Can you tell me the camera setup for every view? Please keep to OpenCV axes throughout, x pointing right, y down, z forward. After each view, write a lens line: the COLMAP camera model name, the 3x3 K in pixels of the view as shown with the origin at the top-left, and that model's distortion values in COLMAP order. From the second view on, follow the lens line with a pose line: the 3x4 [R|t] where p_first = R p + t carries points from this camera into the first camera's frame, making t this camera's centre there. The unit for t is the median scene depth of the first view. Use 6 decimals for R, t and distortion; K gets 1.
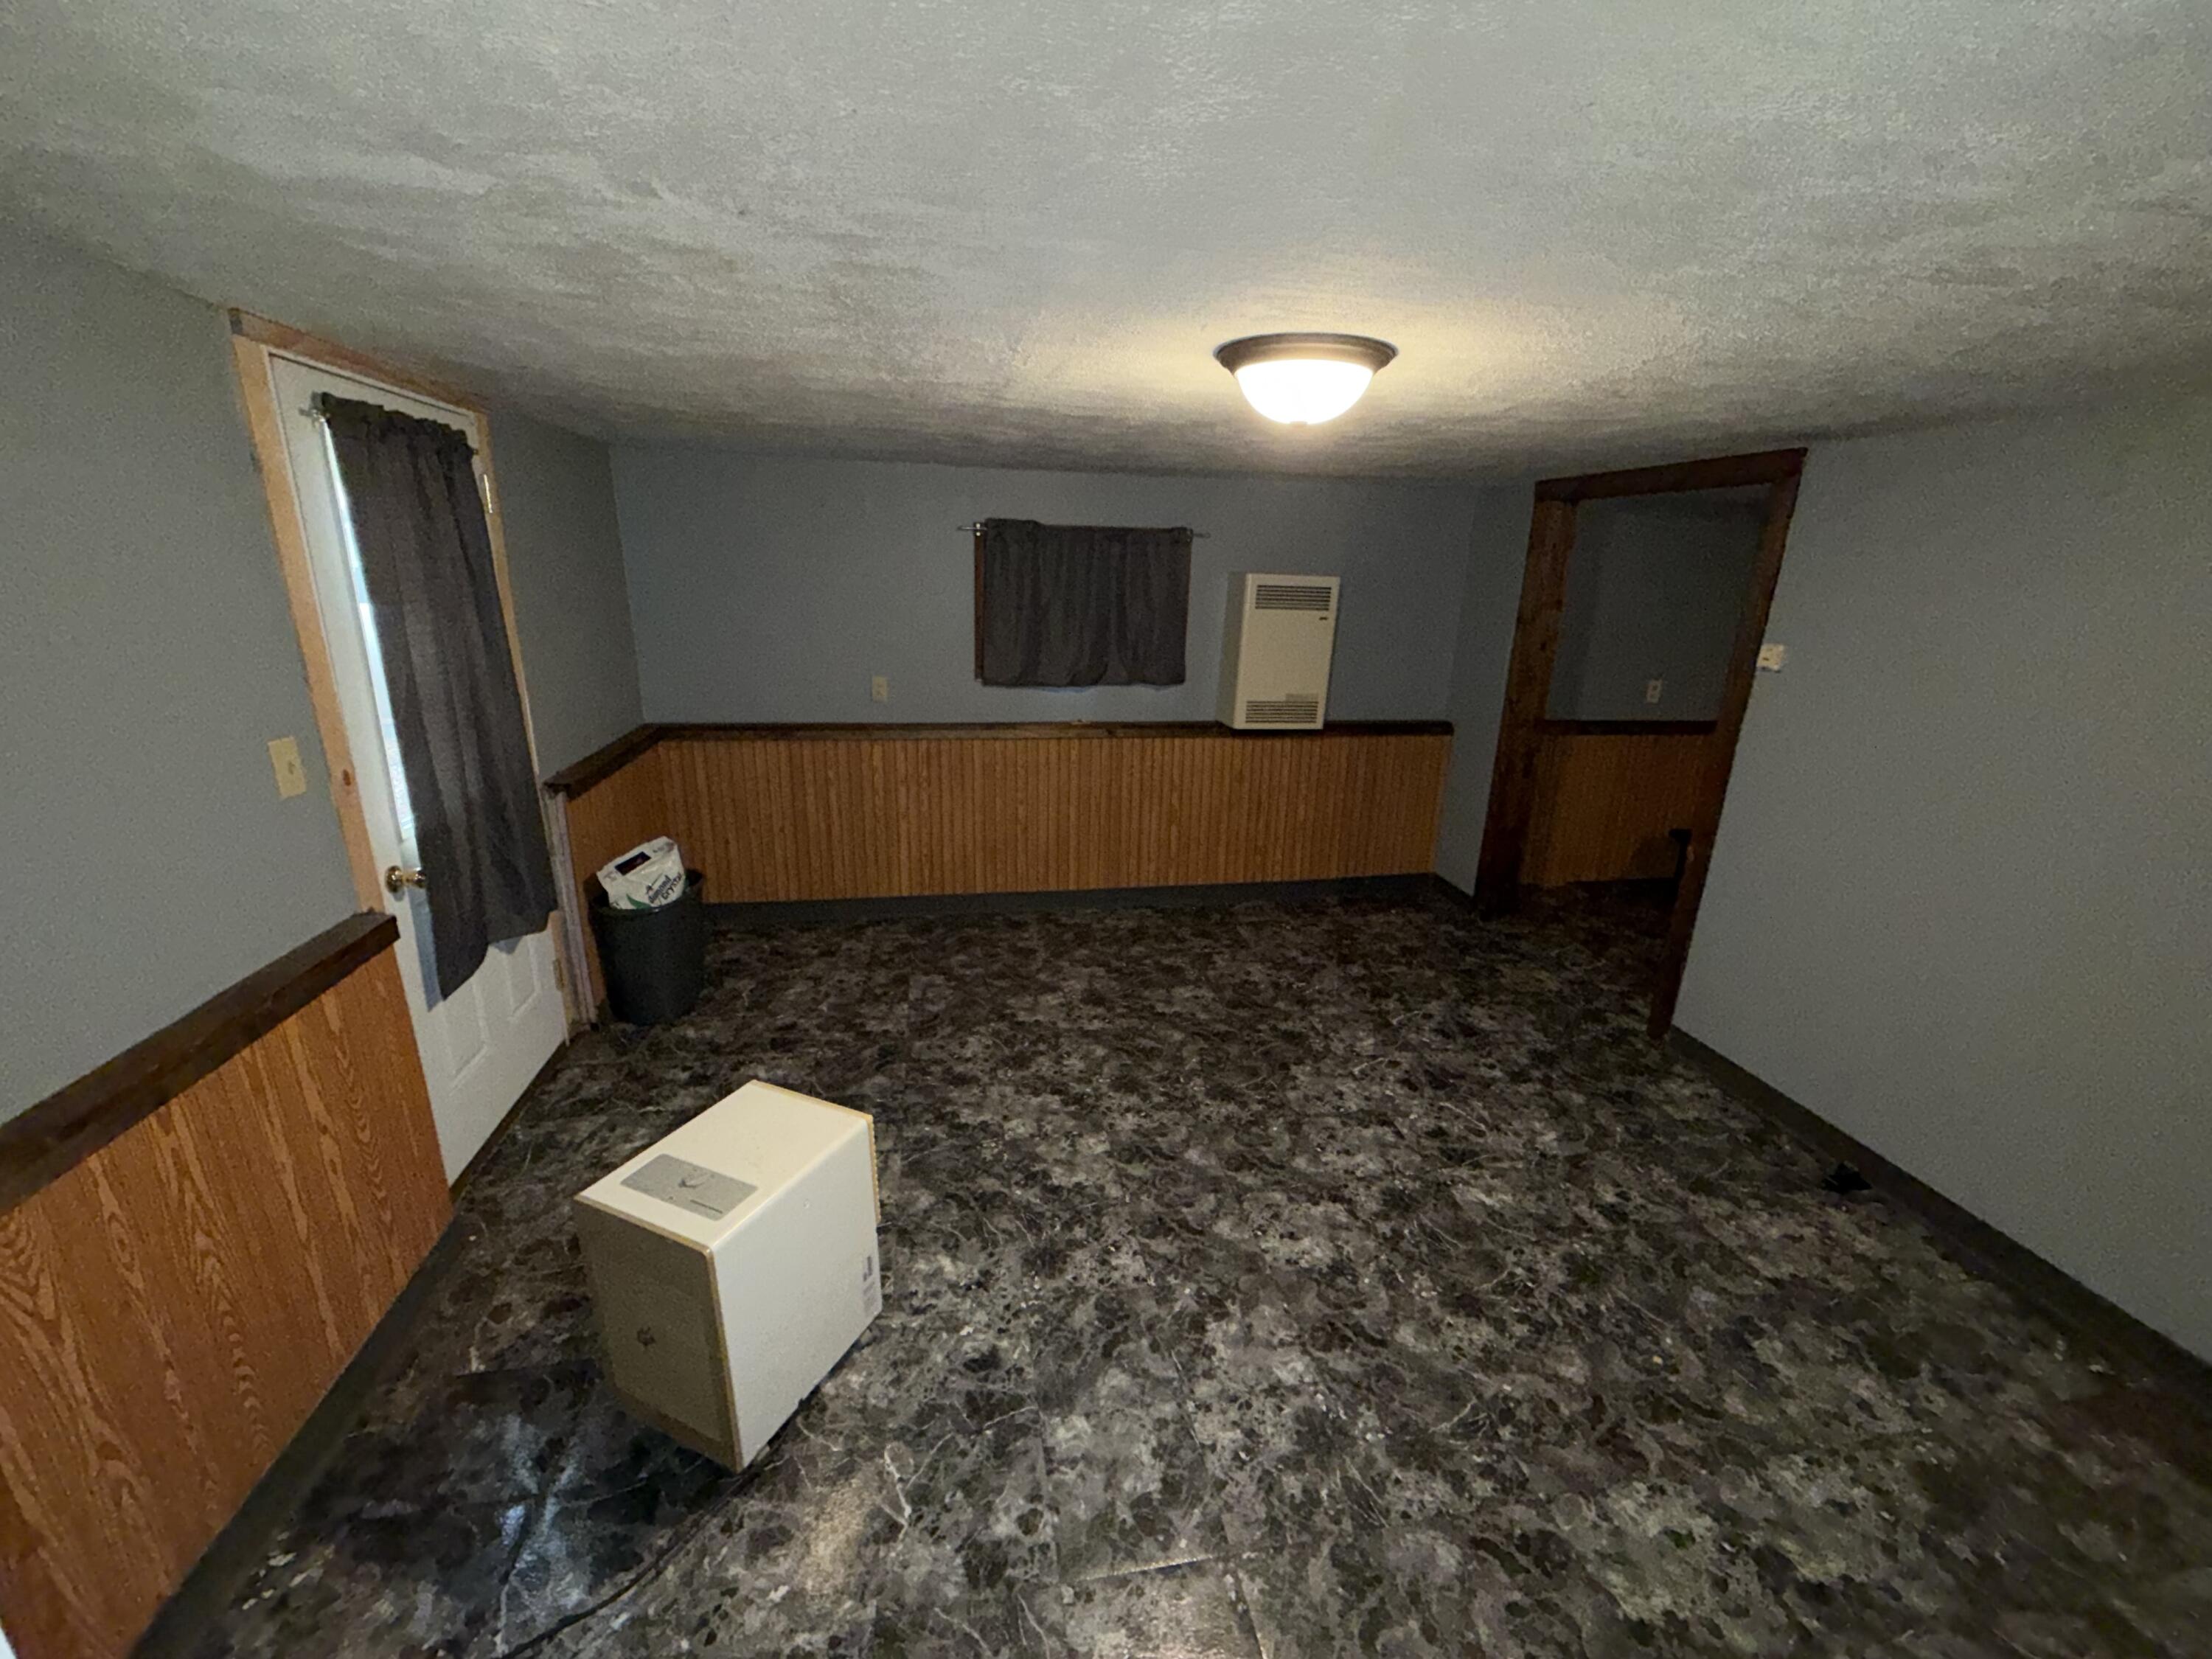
lens RADIAL K [[881.2, 0, 1096.6], [0, 881.2, 845.8], [0, 0, 1]] dist [-0.001107, -0.000633]
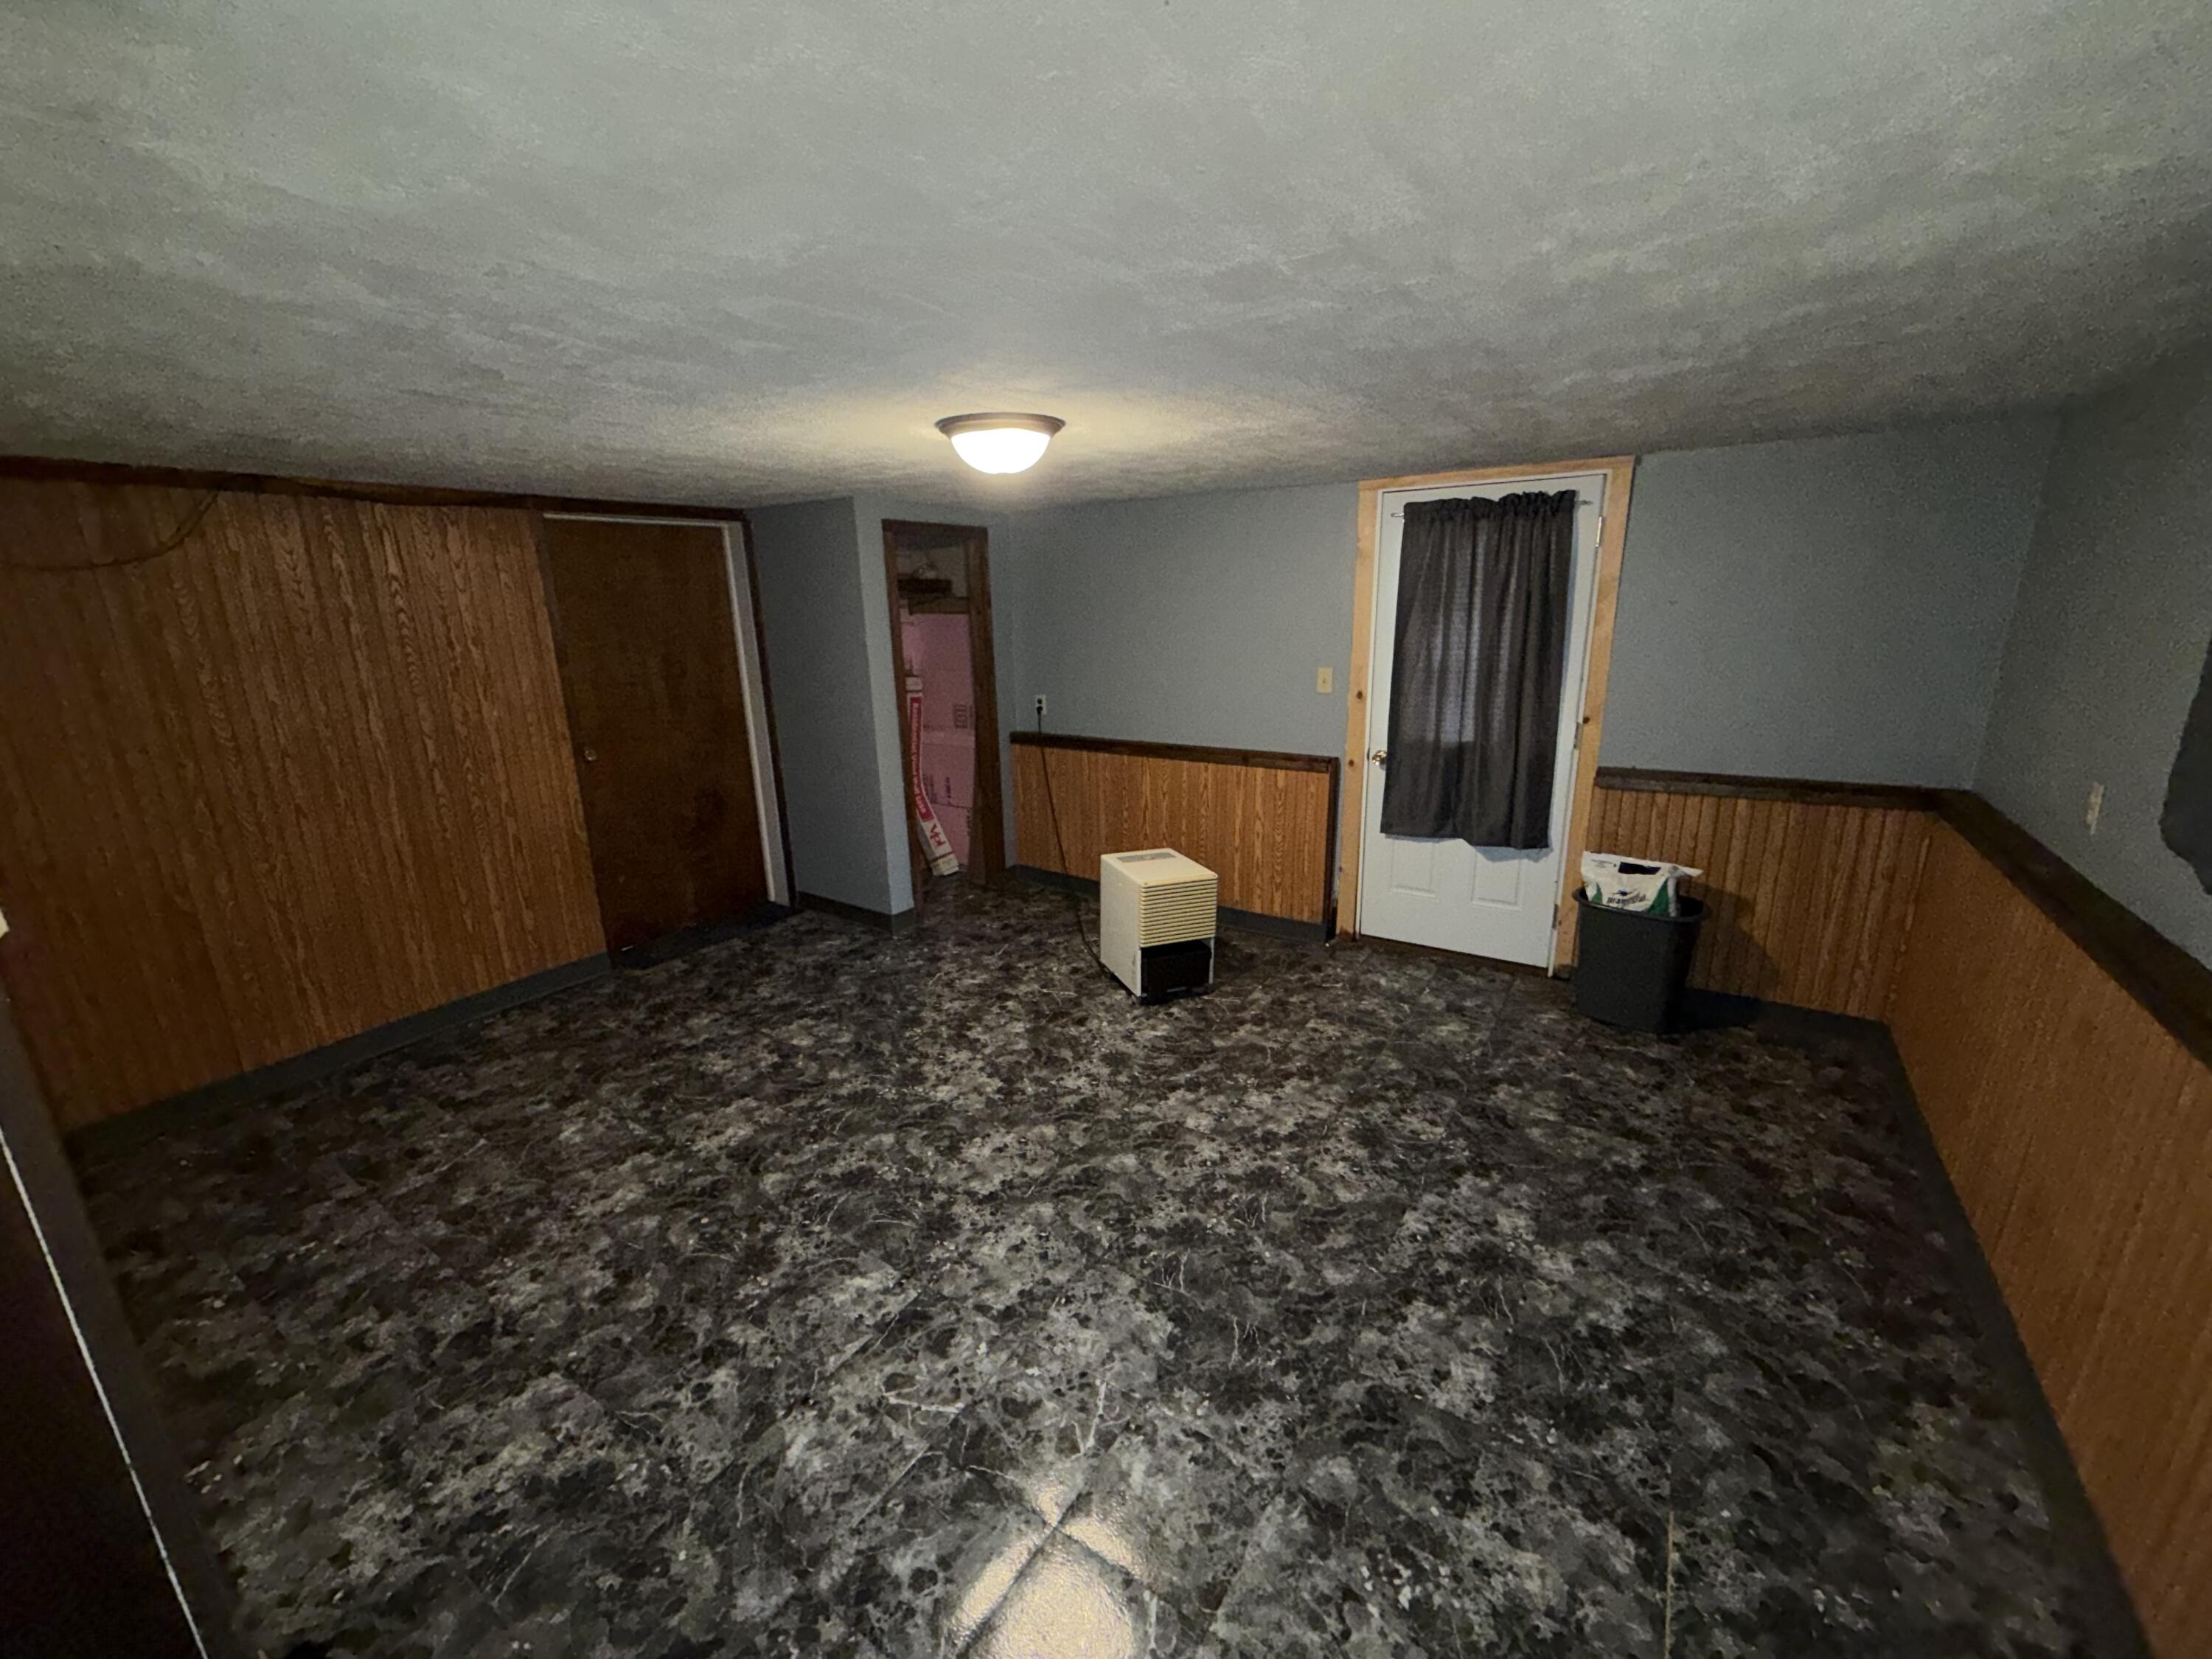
lens RADIAL K [[881.2, 0, 1095.0], [0, 881.2, 834.0], [0, 0, 1]] dist [-0.001107, -0.000633]
pose [[-0.696252, 0.172440, -0.696777, 0.843425], [-0.213526, 0.877014, 0.430411, -0.433971], [0.685303, 0.448454, -0.573802, 1.515166]]
